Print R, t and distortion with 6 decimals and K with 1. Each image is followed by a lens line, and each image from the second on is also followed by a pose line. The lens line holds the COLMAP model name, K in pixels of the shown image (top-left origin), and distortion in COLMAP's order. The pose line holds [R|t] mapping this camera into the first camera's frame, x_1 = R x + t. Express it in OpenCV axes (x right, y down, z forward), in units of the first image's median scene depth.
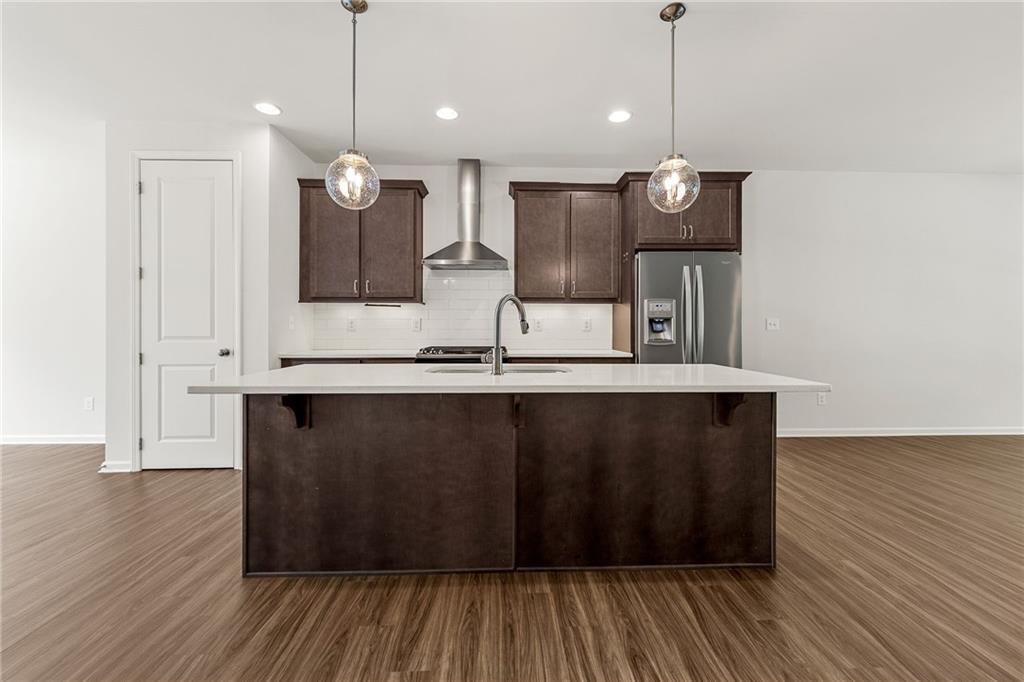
lens RADIAL K [[420.2, 0, 513.1], [0, 420.2, 327.0], [0, 0, 1]] dist [-0.000860, -0.000095]
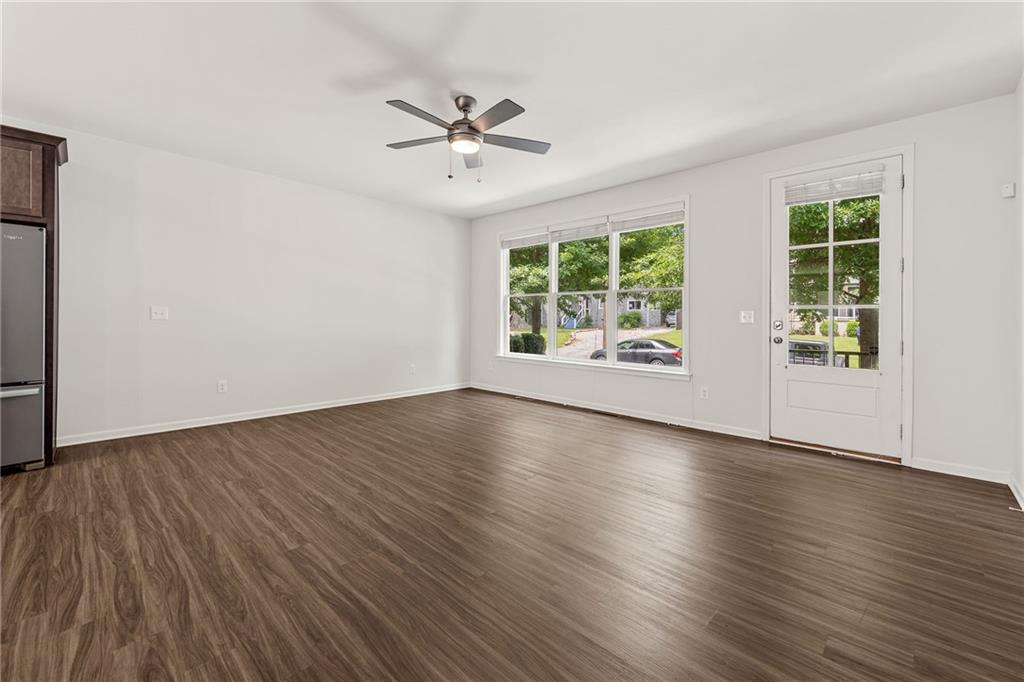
lens RADIAL K [[420.5, 0, 514.3], [0, 420.5, 318.5], [0, 0, 1]] dist [-0.000581, -0.000185]
pose [[0.716608, 0.005492, 0.697454, 0.678453], [-0.008993, 0.999959, 0.001366, -0.003723], [-0.697418, -0.007251, 0.716628, -0.301615]]
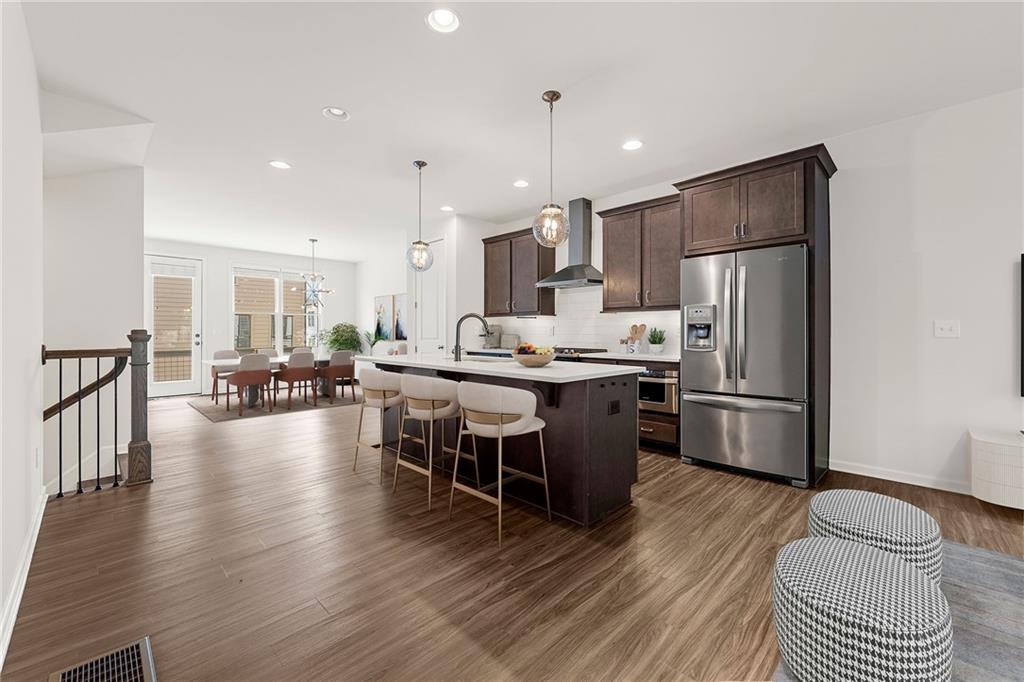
lens RADIAL K [[413.8, 0, 507.6], [0, 413.8, 332.5], [0, 0, 1]] dist [0.000683, -0.000294]
pose [[0.683764, 0.000072, -0.729704, 0.793718], [0.002467, 0.999994, 0.002410, -0.004682], [0.729699, -0.003449, 0.683759, -0.001313]]
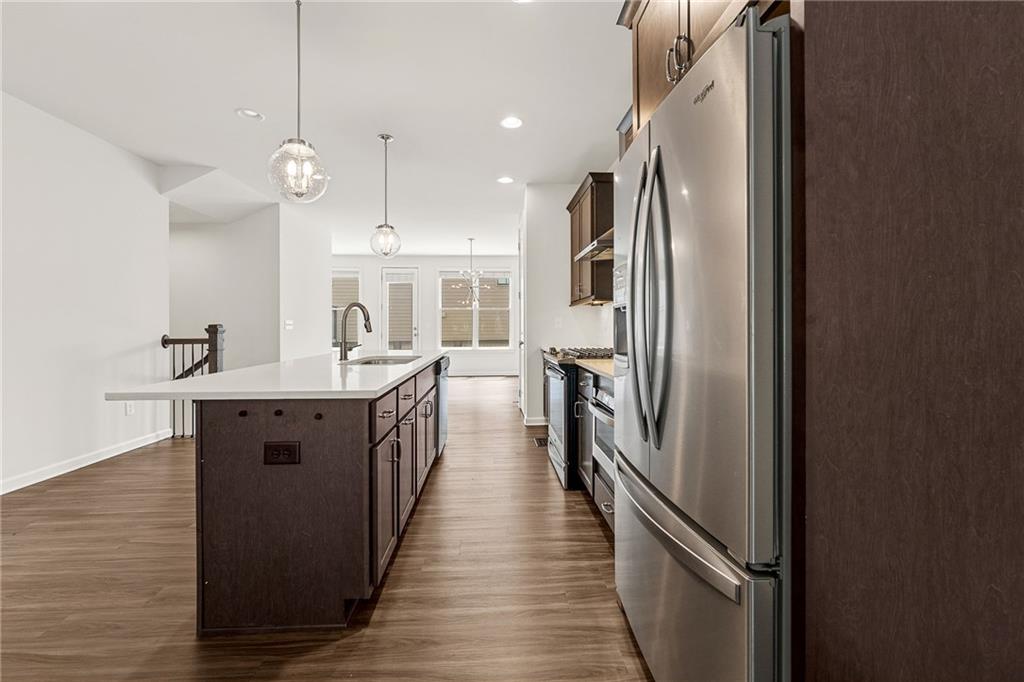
lens RADIAL K [[416.1, 0, 511.5], [0, 416.1, 323.4], [0, 0, 1]] dist [0.000140, 0.000057]
pose [[0.016065, -0.006031, -0.999853, 0.829736], [0.005539, 0.999967, -0.005942, -0.001693], [0.999856, -0.005443, 0.016098, 0.925261]]
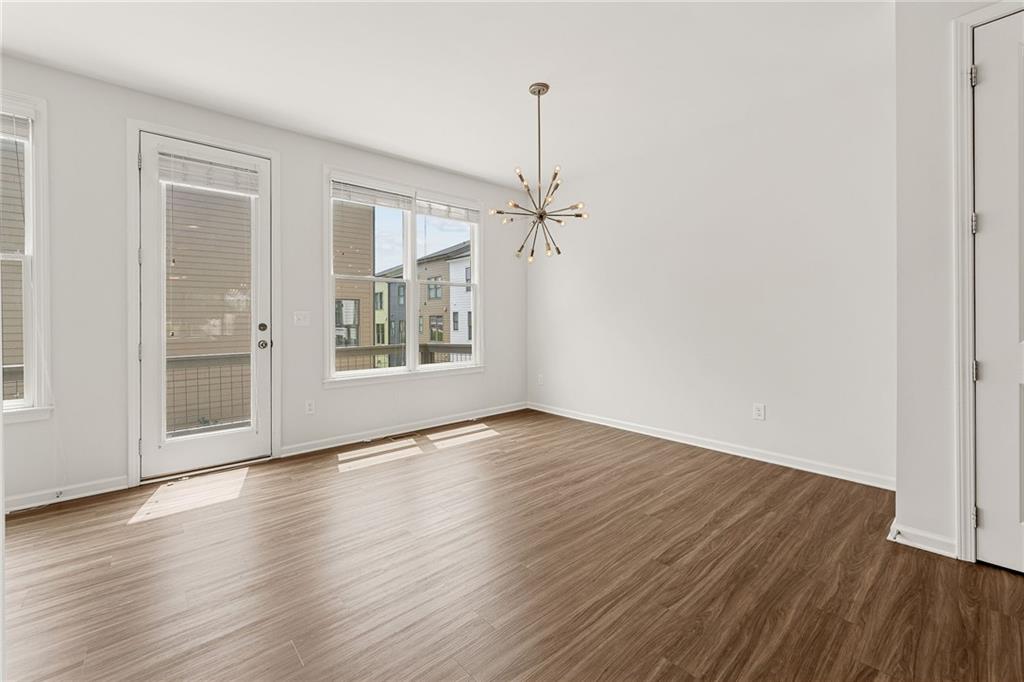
lens RADIAL K [[416.1, 0, 511.5], [0, 416.1, 323.4], [0, 0, 1]] dist [0.000140, 0.000057]
pose [[0.634491, 0.001726, -0.772928, -0.841316], [0.006440, 0.999951, 0.007519, 0.000917], [0.772904, -0.009748, 0.634449, 0.132566]]
